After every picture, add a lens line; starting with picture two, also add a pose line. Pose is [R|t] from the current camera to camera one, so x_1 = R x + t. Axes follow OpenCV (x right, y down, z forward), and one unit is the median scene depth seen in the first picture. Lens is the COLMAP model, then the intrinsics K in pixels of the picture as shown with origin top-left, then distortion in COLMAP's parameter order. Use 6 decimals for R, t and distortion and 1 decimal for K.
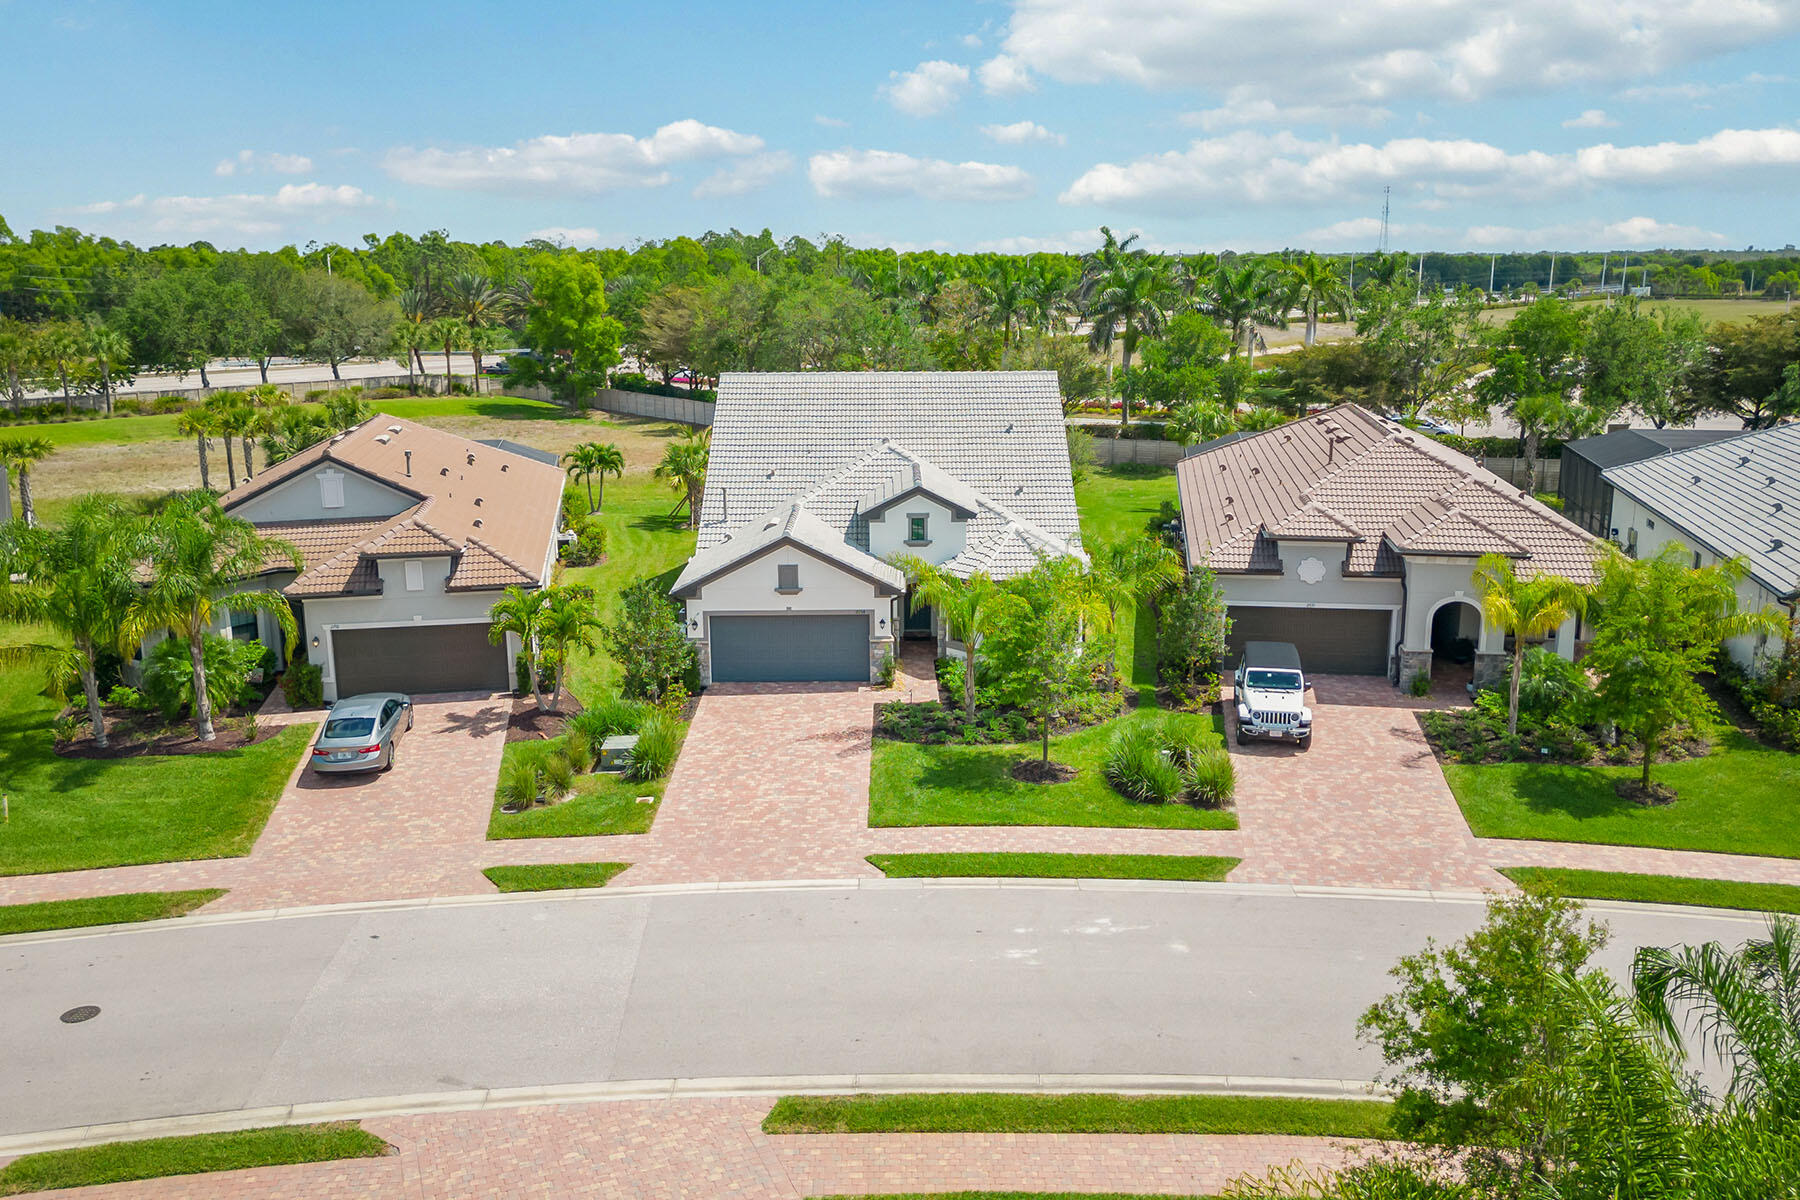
lens RADIAL K [[1508.8, 0, 897.2], [0, 1508.8, 625.1], [0, 0, 1]] dist [0.093015, -0.136837]
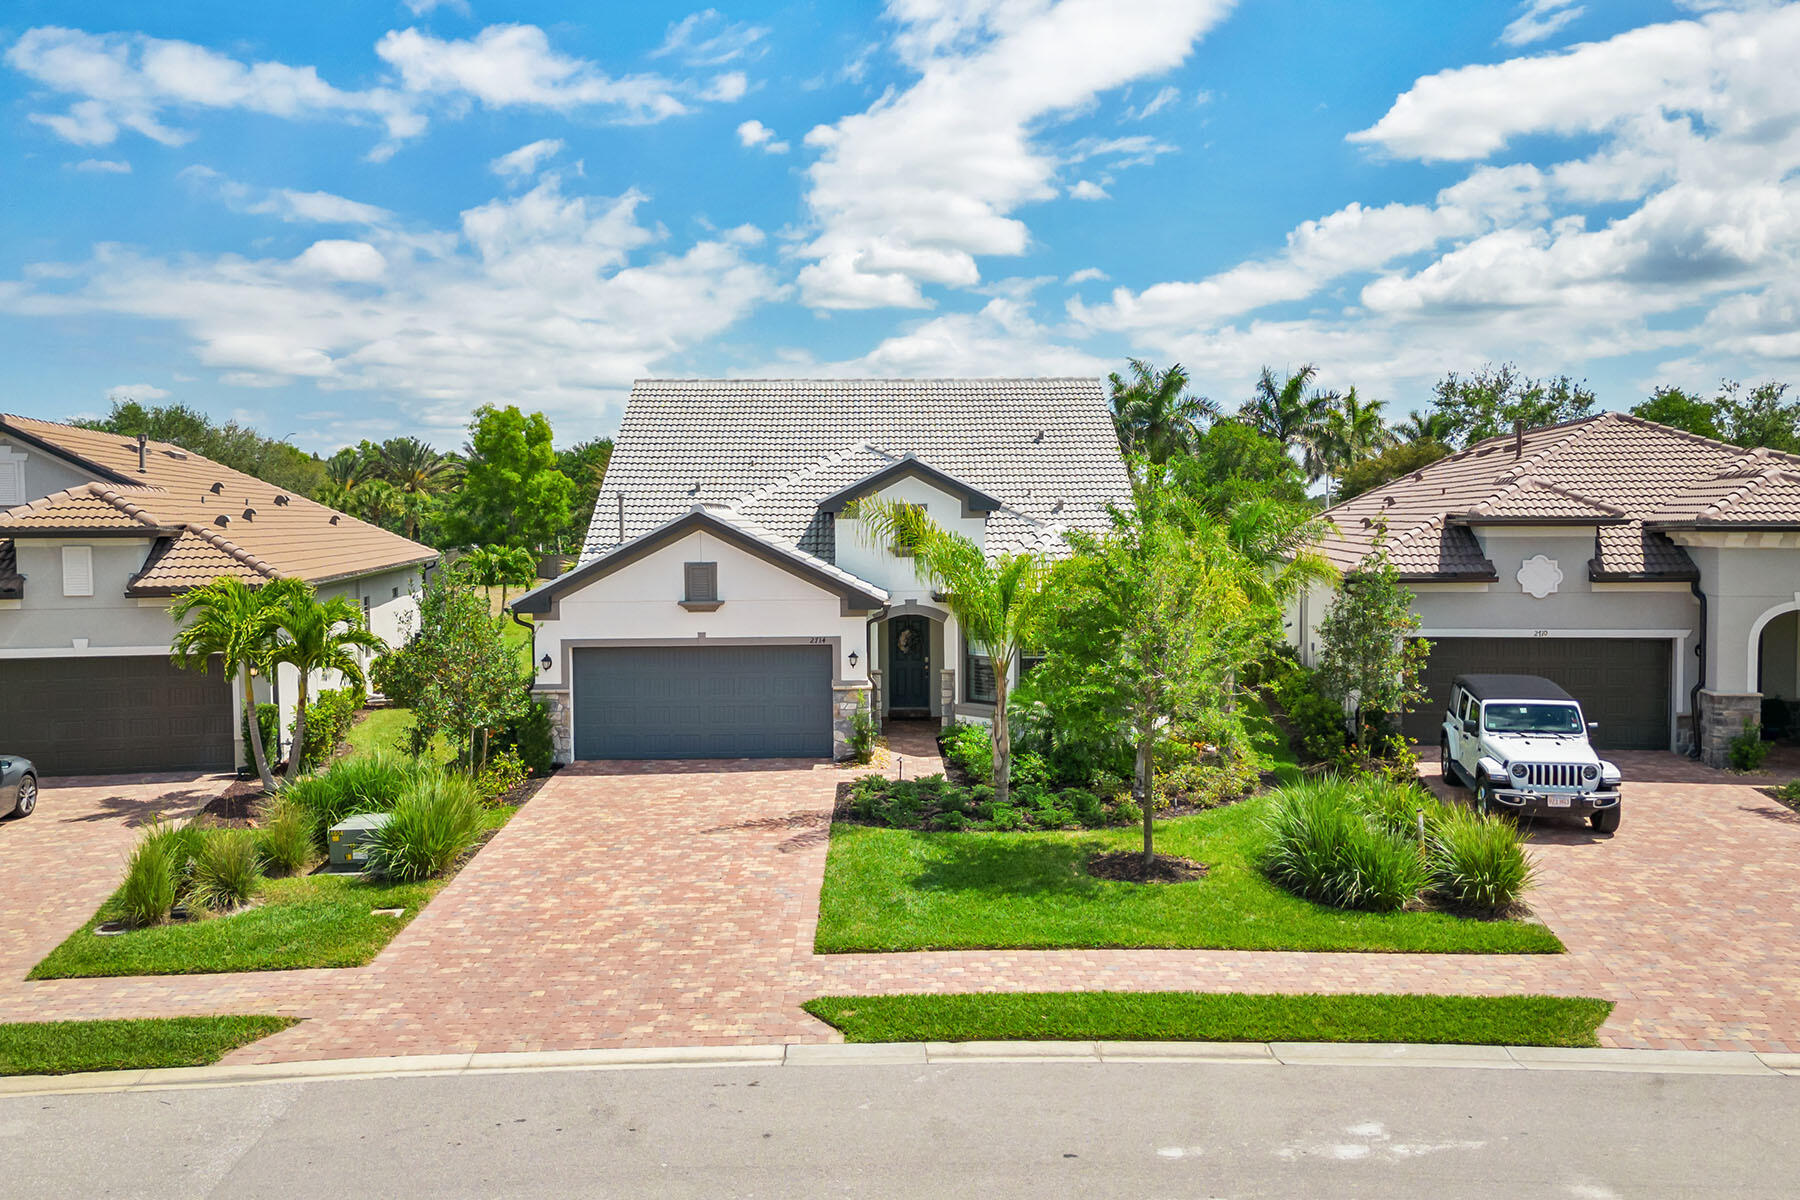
lens RADIAL K [[1517.8, 0, 900.0], [0, 1517.8, 600.0], [0, 0, 1]] dist [0.052742, -0.052799]
pose [[0.999958, -0.001429, 0.009058, 0.004144], [0.003059, 0.983195, -0.182531, 0.099570], [-0.008645, 0.182551, 0.983158, 0.436486]]
